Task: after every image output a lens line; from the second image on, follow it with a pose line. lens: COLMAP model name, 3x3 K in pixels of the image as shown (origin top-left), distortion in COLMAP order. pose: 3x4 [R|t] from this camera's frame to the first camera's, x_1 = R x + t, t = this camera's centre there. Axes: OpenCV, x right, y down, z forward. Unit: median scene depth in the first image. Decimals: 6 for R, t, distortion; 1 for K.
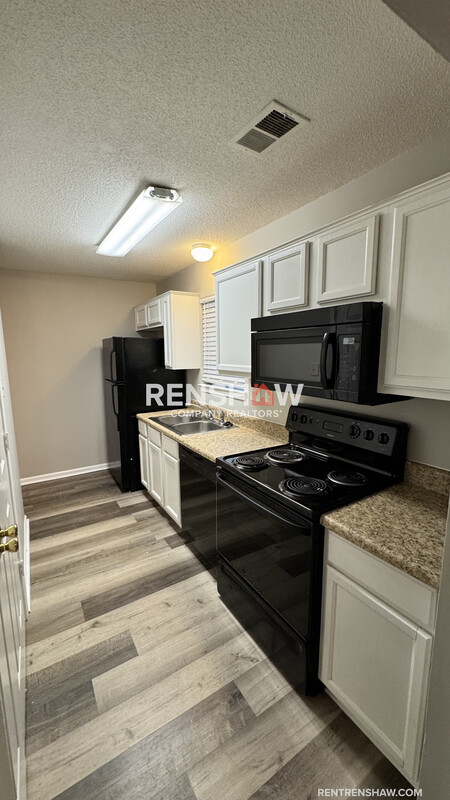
lens RADIAL K [[316.8, 0, 221.5], [0, 316.8, 400.1], [0, 0, 1]] dist [-0.003610, -0.000300]
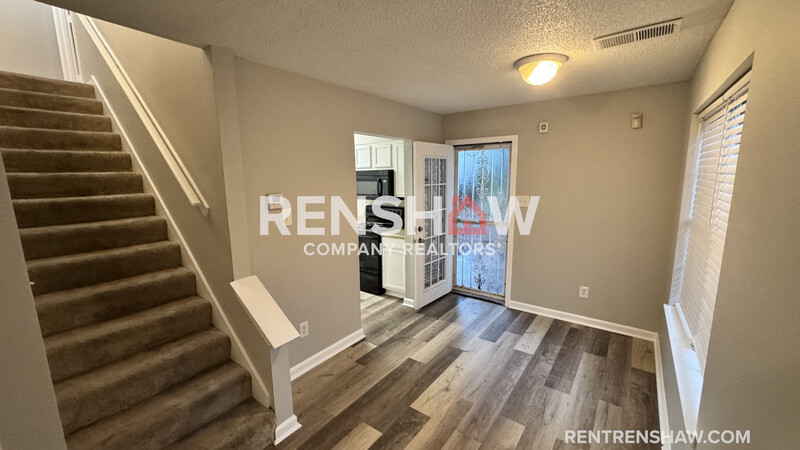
lens RADIAL K [[316.8, 0, 402.9], [0, 316.8, 223.8], [0, 0, 1]] dist [-0.003610, -0.000300]
pose [[0.929384, -0.055966, 0.364848, -0.465281], [0.061713, 0.998086, -0.004102, 0.201007], [-0.363919, 0.026328, 0.931058, -1.523234]]
